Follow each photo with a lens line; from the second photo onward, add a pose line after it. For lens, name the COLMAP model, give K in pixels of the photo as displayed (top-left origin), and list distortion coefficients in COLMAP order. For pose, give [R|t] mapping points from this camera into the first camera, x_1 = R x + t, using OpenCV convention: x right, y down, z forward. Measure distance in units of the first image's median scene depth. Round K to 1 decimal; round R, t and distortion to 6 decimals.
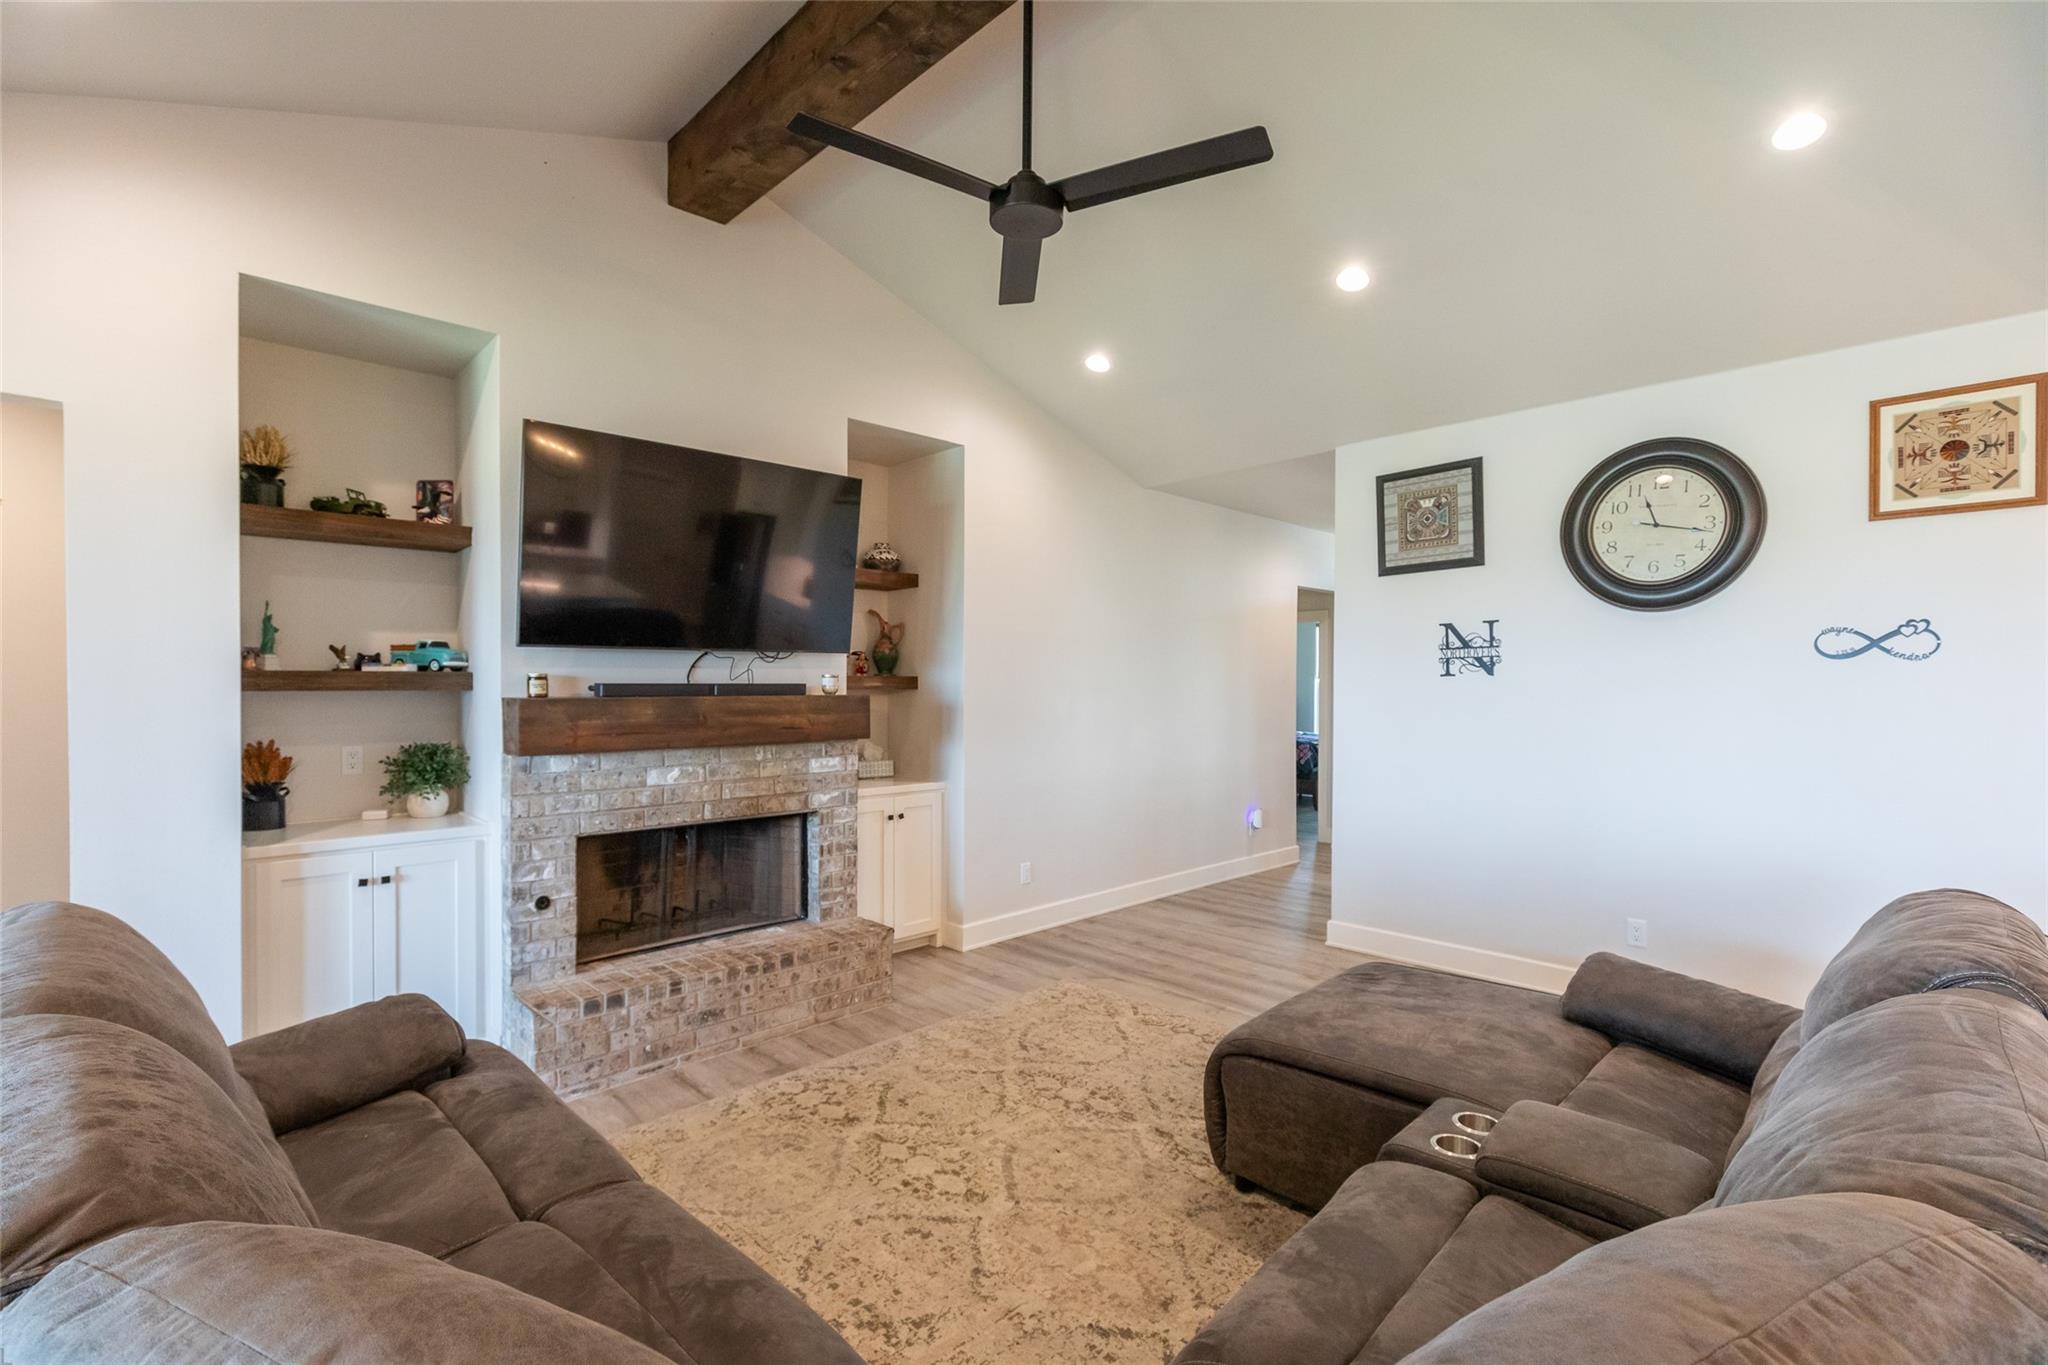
lens RADIAL K [[909.6, 0, 1028.8], [0, 909.6, 689.8], [0, 0, 1]] dist [0.000365, 0.000161]
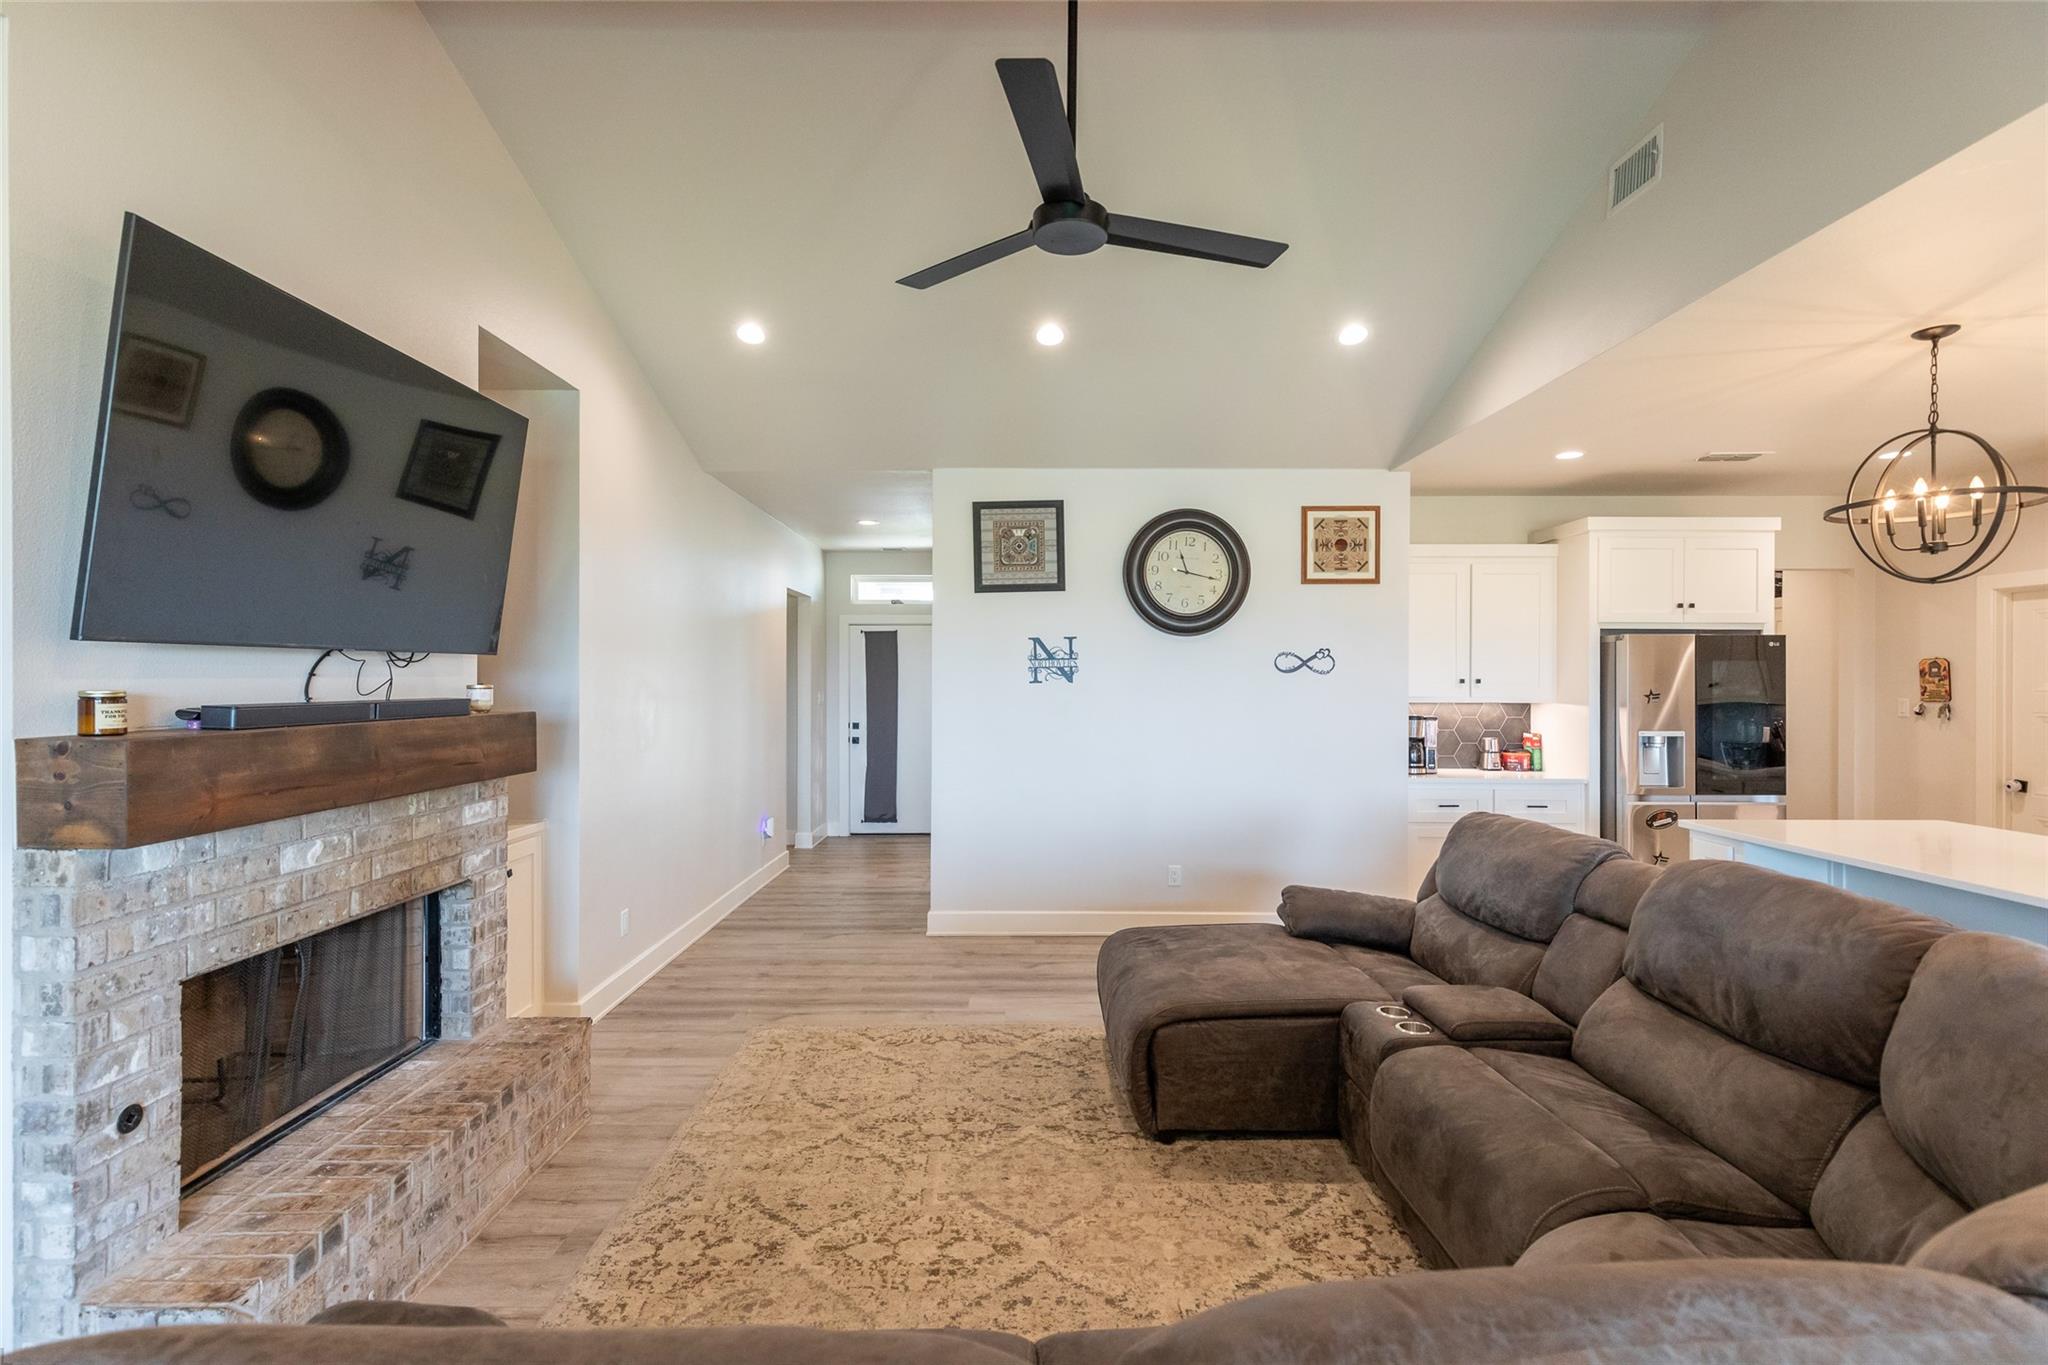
lens RADIAL K [[937.6, 0, 1014.7], [0, 937.6, 681.5], [0, 0, 1]] dist [0.004364, 0.000643]
pose [[0.701967, -0.002311, 0.712206, -0.519374], [0.005833, 0.999980, -0.002505, -0.017568], [-0.712186, 0.005912, 0.701966, 0.218022]]
